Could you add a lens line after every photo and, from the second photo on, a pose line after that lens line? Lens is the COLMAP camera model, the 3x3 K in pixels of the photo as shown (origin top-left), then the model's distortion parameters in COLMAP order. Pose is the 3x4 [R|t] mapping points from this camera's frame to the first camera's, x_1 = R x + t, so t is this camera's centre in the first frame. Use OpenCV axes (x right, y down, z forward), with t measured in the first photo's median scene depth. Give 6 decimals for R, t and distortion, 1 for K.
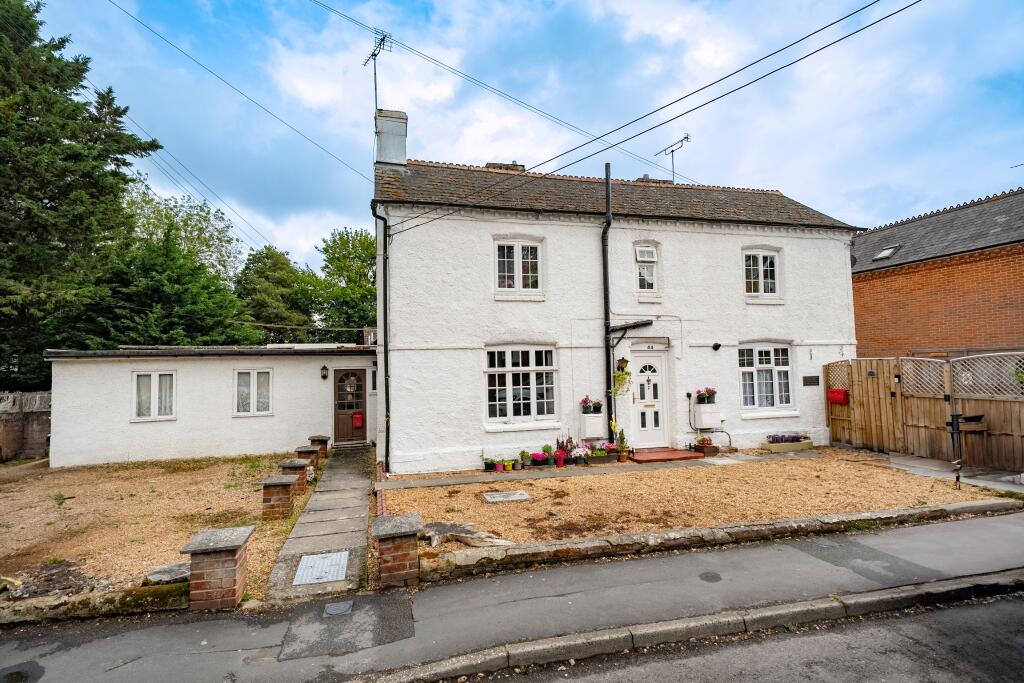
lens RADIAL K [[492.7, 0, 512.0], [0, 492.7, 341.5], [0, 0, 1]] dist [0.018119, 0.001199]
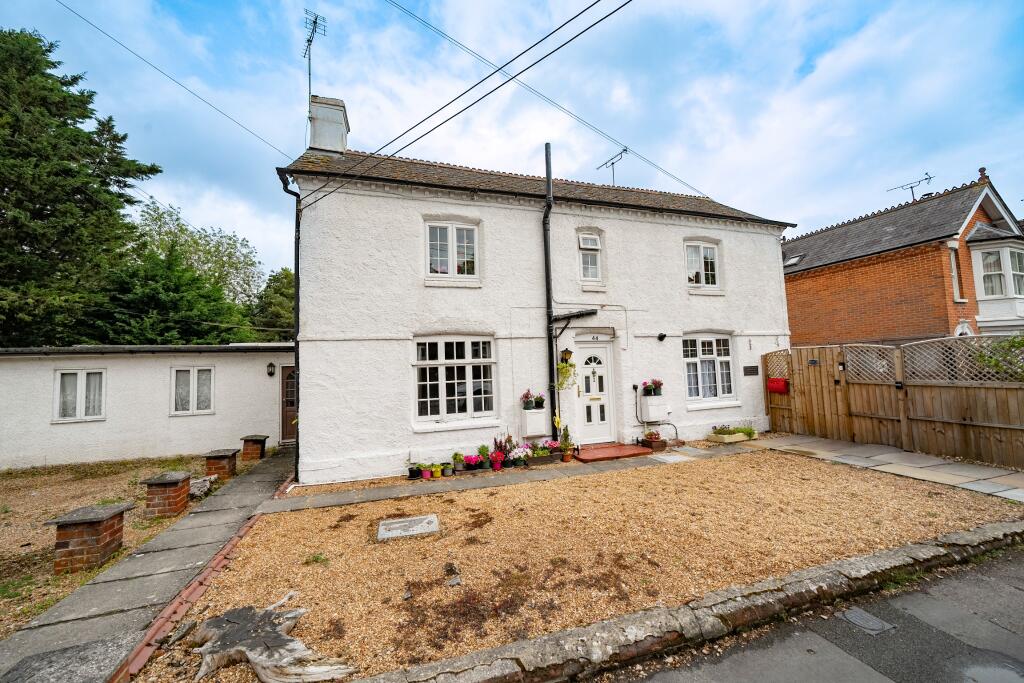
lens RADIAL K [[374.9, 0, 510.7], [0, 374.9, 340.2], [0, 0, 1]] dist [-0.012311, 0.000348]
pose [[0.998805, -0.009534, 0.047928, 0.082257], [0.010339, 0.999809, -0.016566, 0.026784], [-0.047761, 0.017042, 0.998713, 0.283433]]
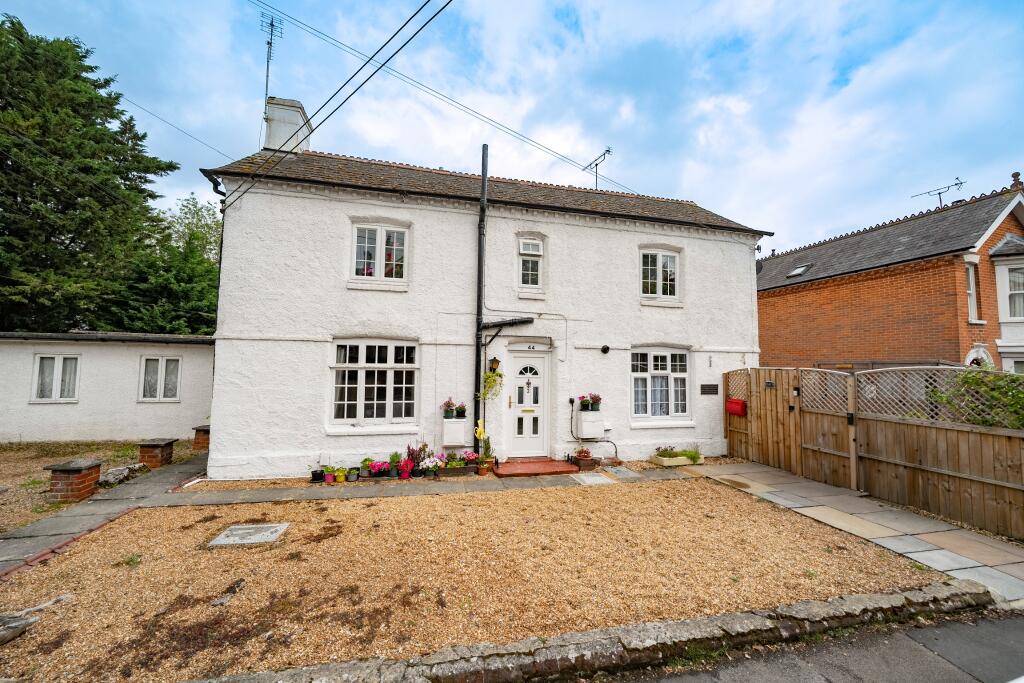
lens RADIAL K [[374.9, 0, 510.7], [0, 374.9, 340.2], [0, 0, 1]] dist [-0.012311, 0.000348]
pose [[0.998962, 0.034449, -0.029802, 0.265392], [-0.034837, 0.999314, -0.012599, 0.008540], [0.029348, 0.013624, 0.999476, 0.302081]]
